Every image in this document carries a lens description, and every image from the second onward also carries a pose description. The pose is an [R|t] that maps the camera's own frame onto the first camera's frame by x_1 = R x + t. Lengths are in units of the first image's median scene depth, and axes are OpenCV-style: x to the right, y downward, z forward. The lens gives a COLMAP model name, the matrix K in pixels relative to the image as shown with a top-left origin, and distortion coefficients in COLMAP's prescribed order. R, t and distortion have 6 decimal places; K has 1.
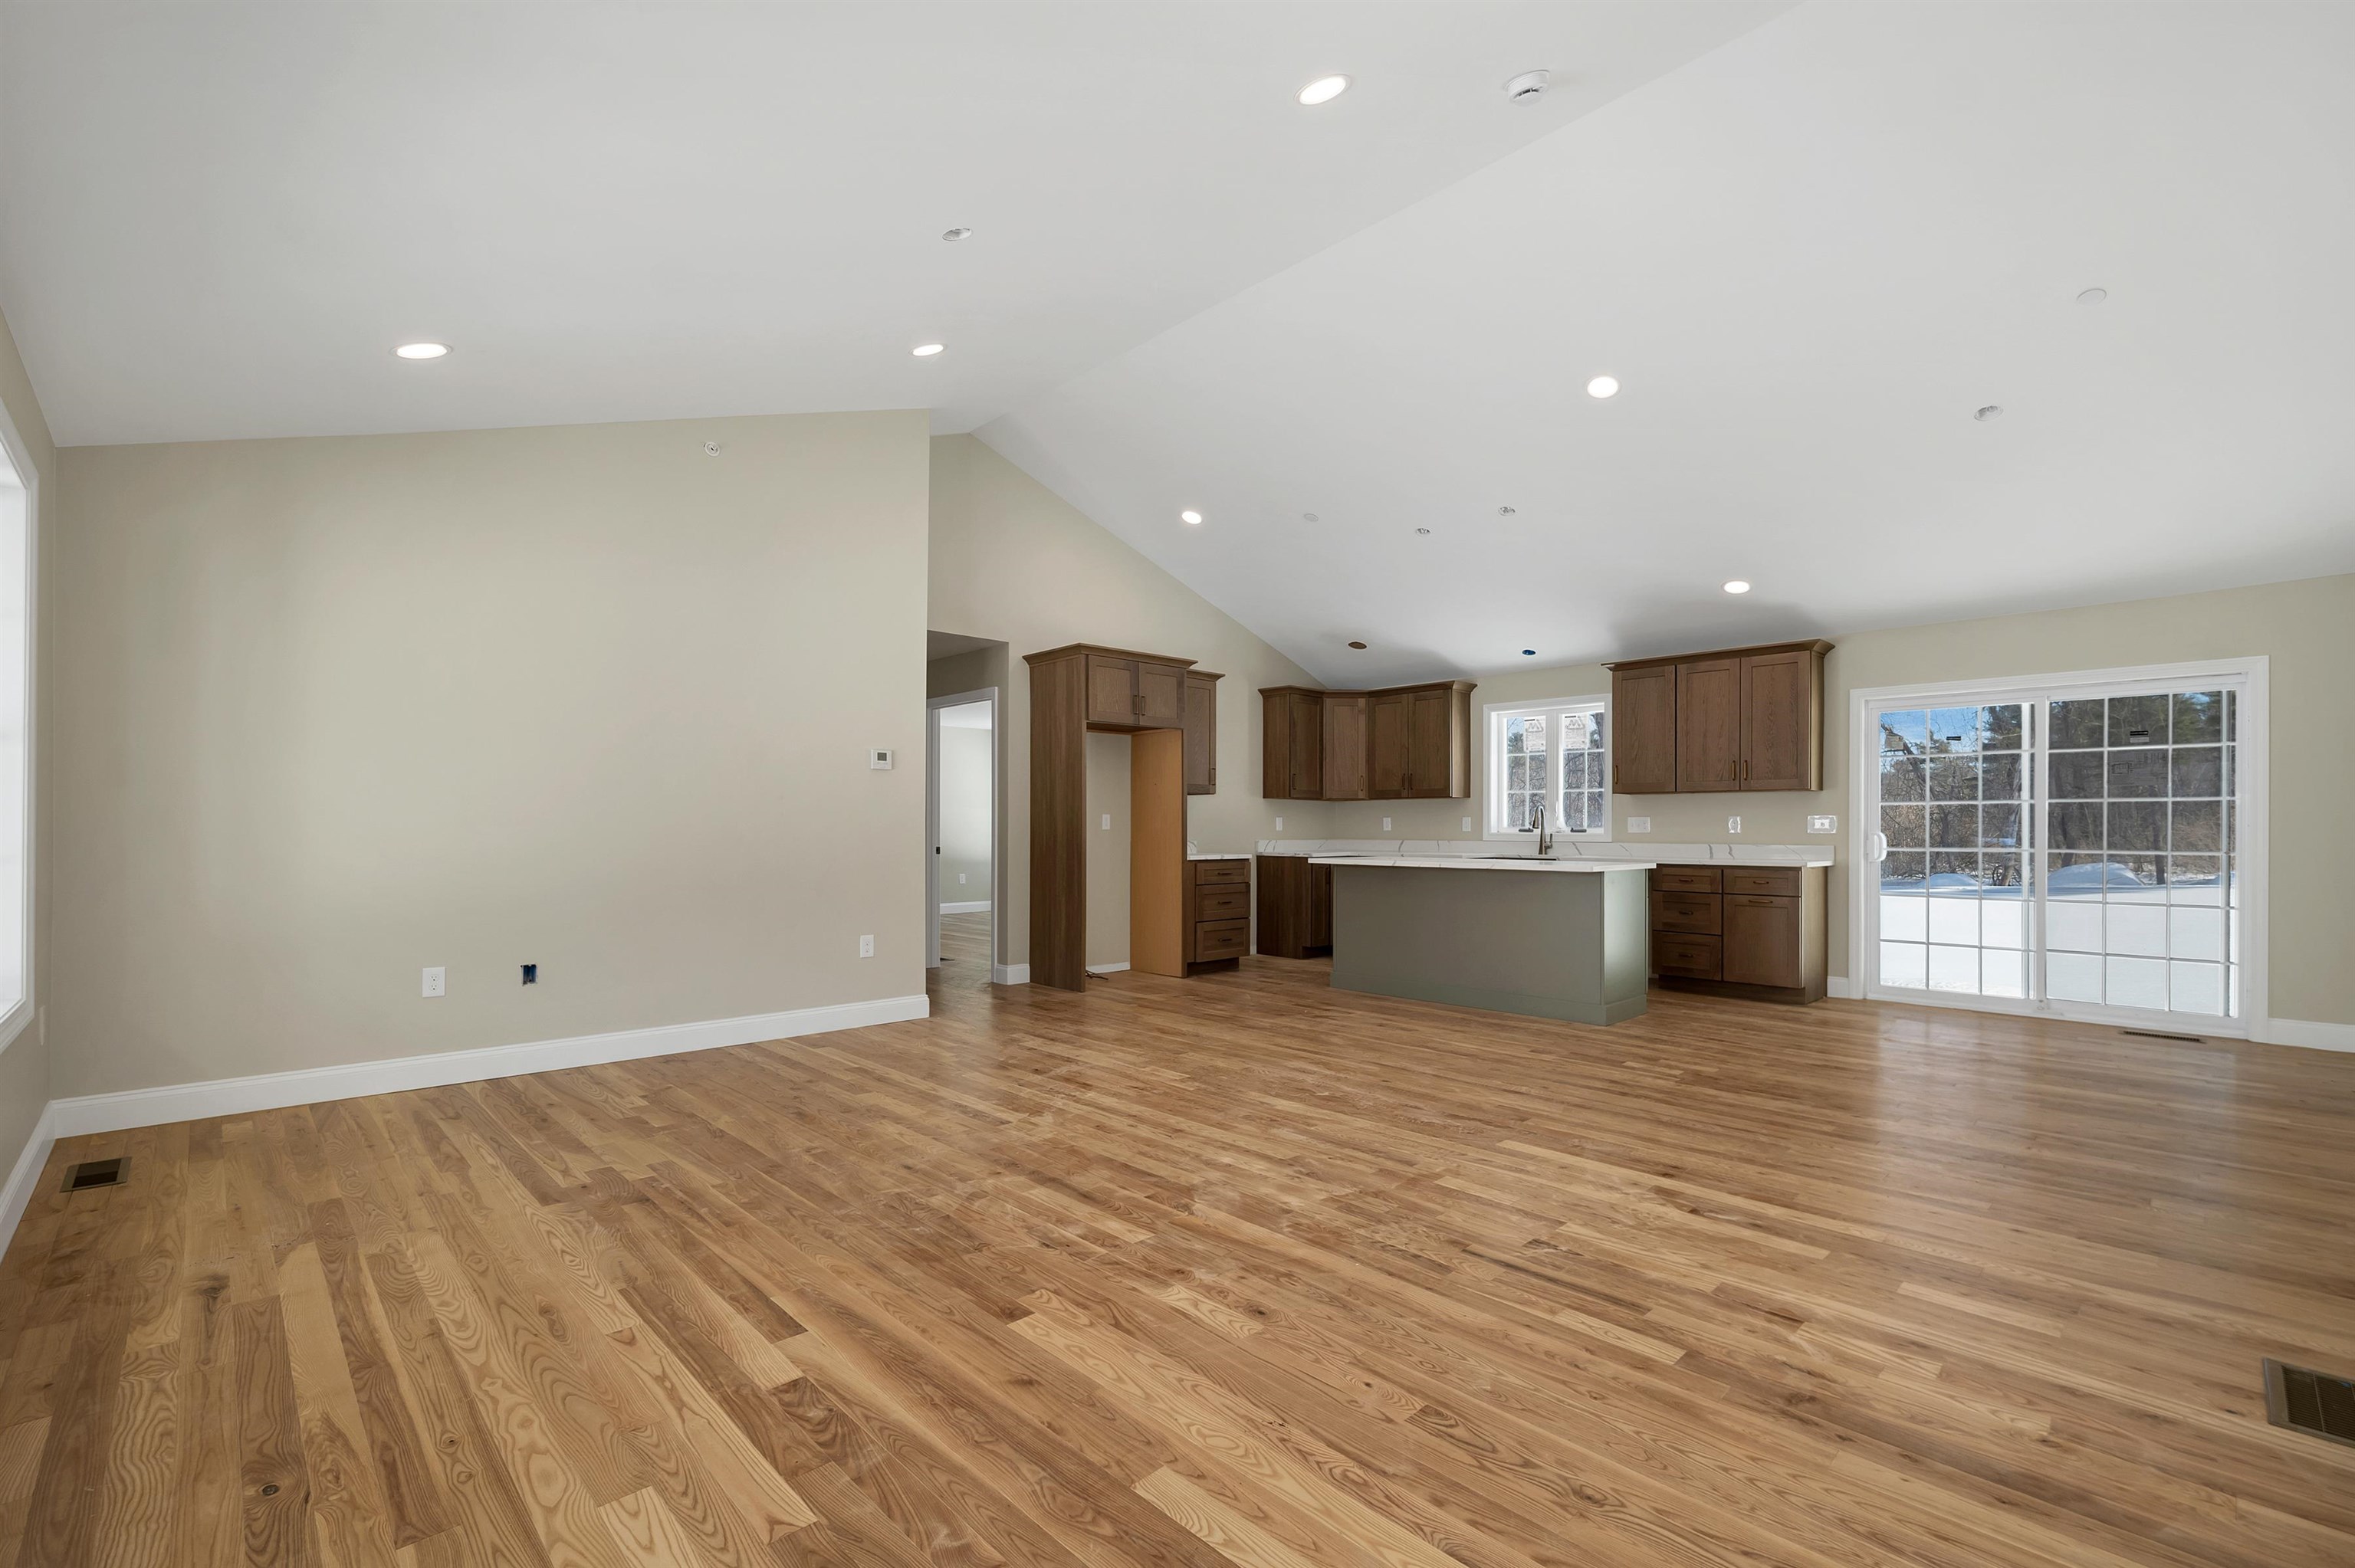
lens RADIAL K [[1002.1, 0, 1181.9], [0, 1002.1, 825.9], [0, 0, 1]] dist [0.001822, 0.000020]
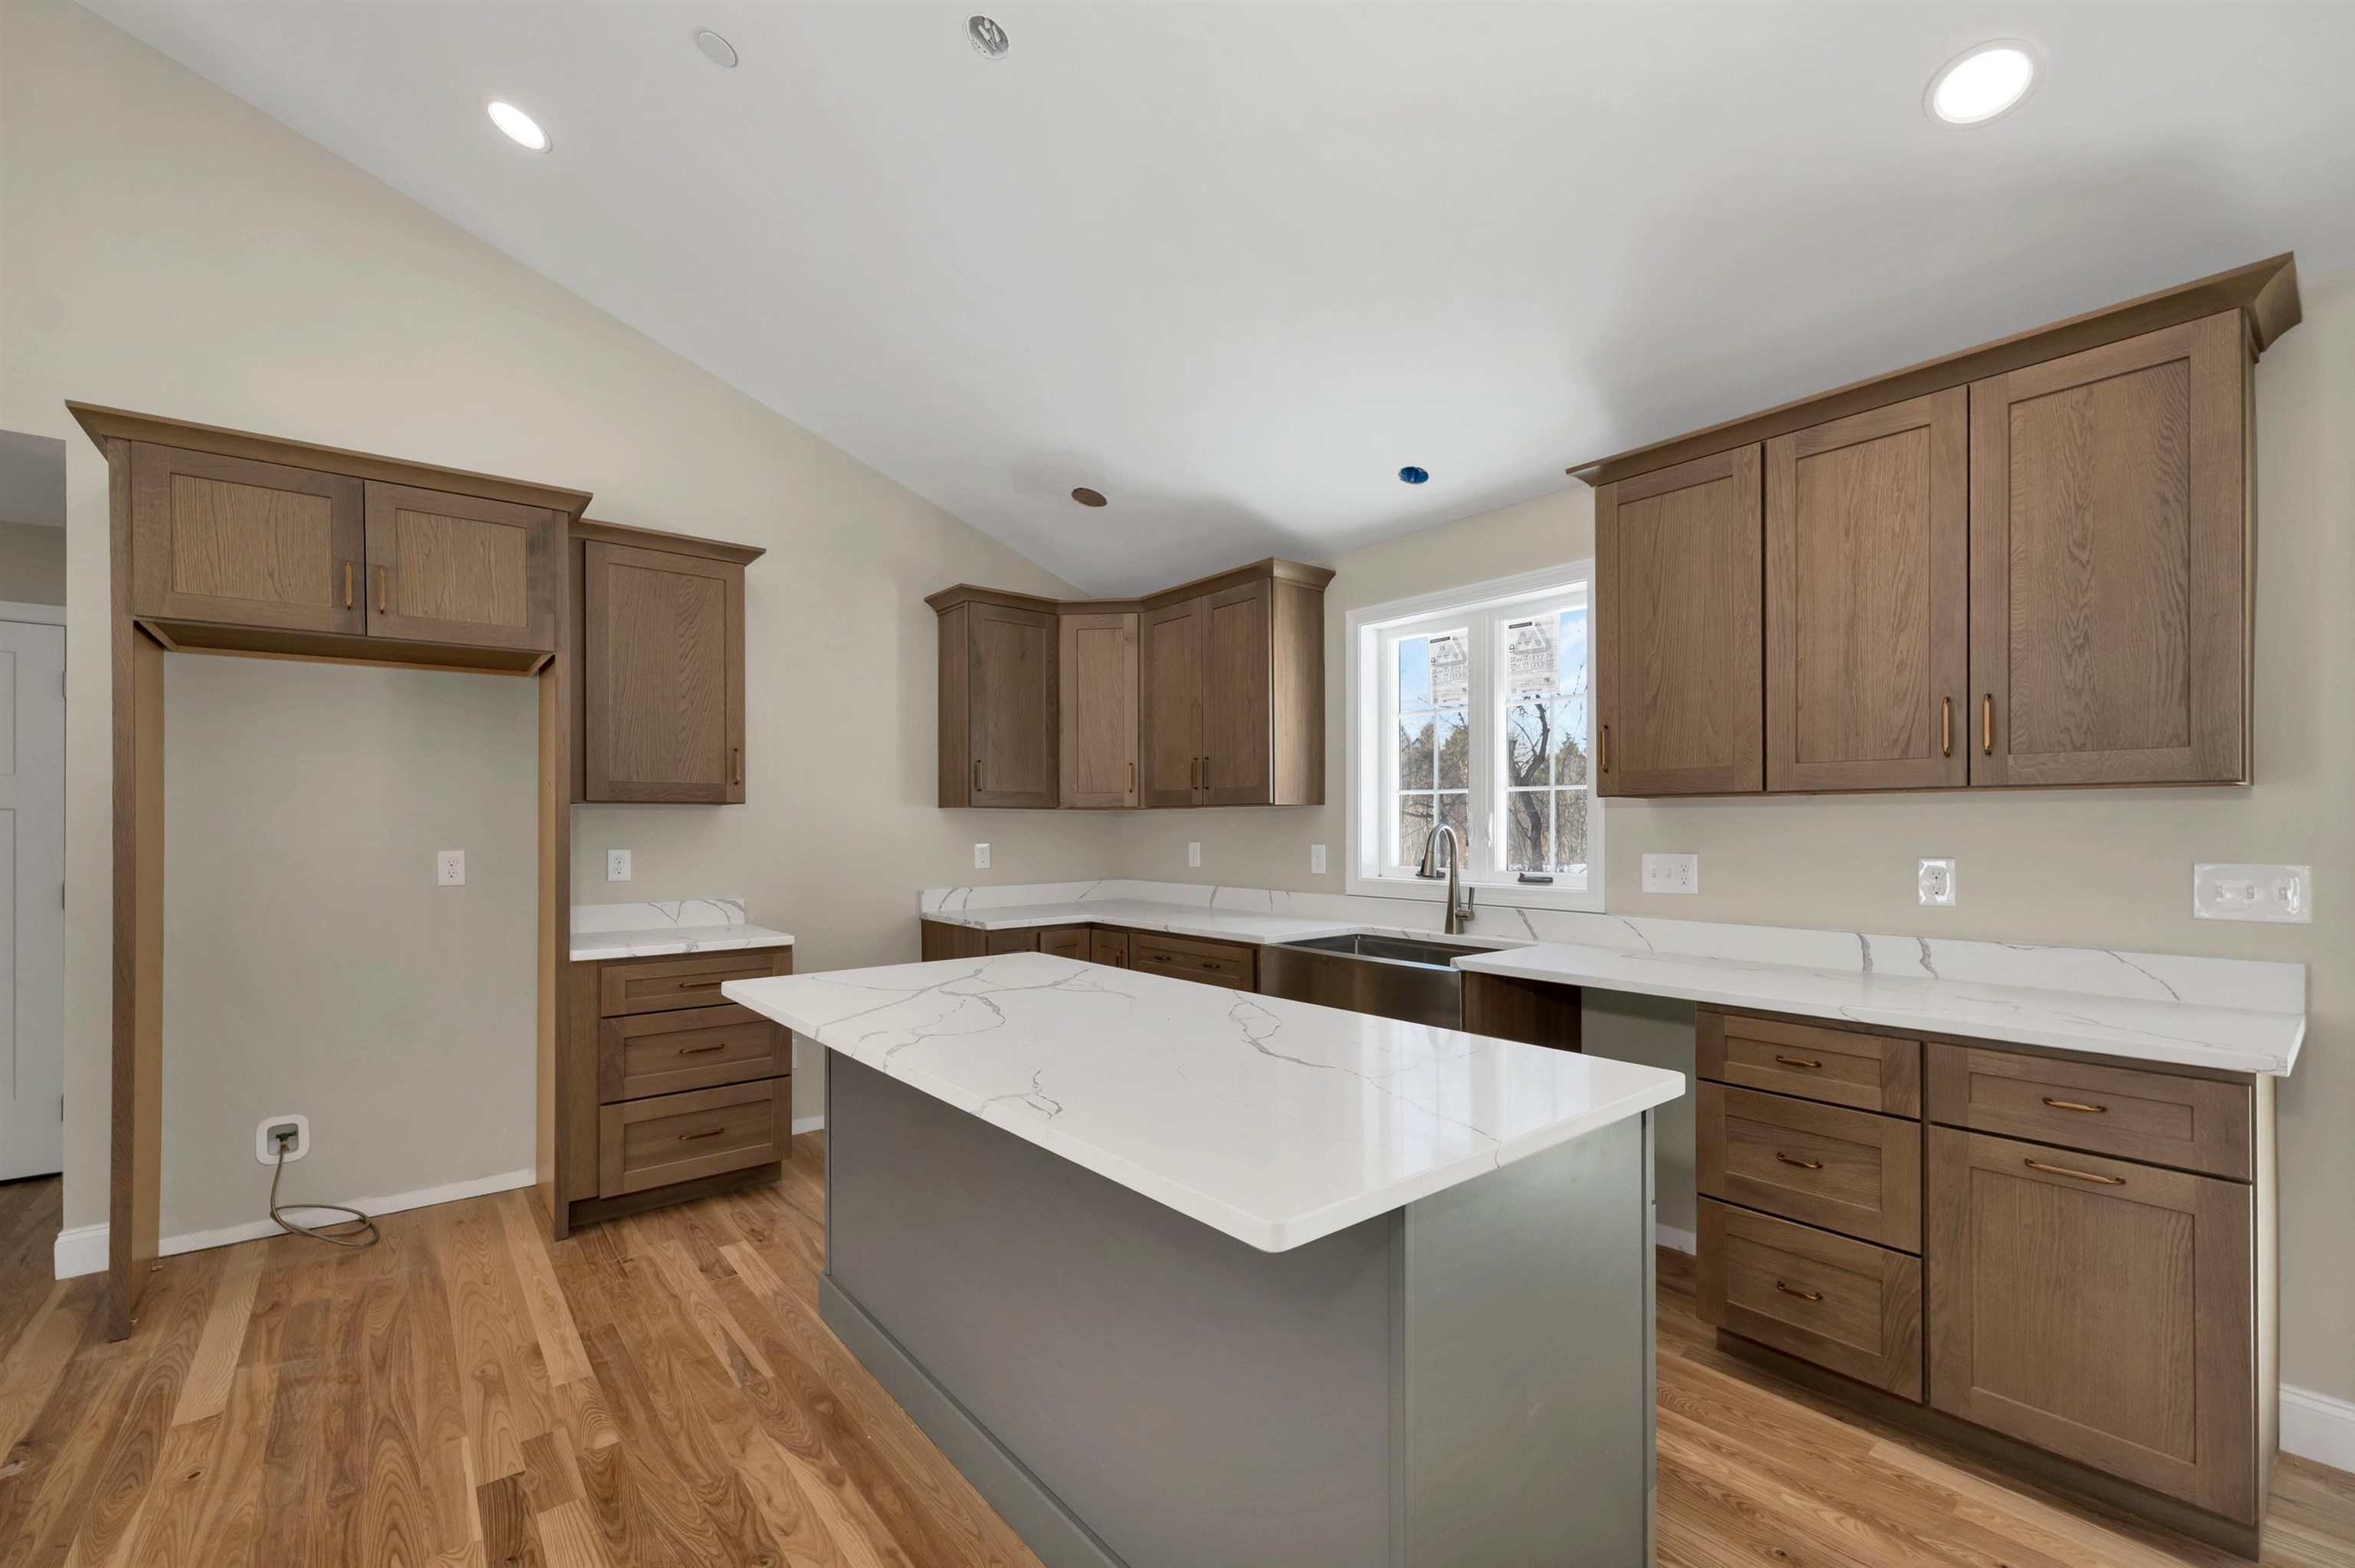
lens RADIAL K [[971.4, 0, 1182.0], [0, 971.4, 831.9], [0, 0, 1]] dist [0.002322, 0.000181]
pose [[0.996794, -0.005627, -0.079810, 0.549614], [0.006350, 0.999941, 0.008811, -0.042232], [0.079755, -0.009290, 0.996771, 1.119167]]
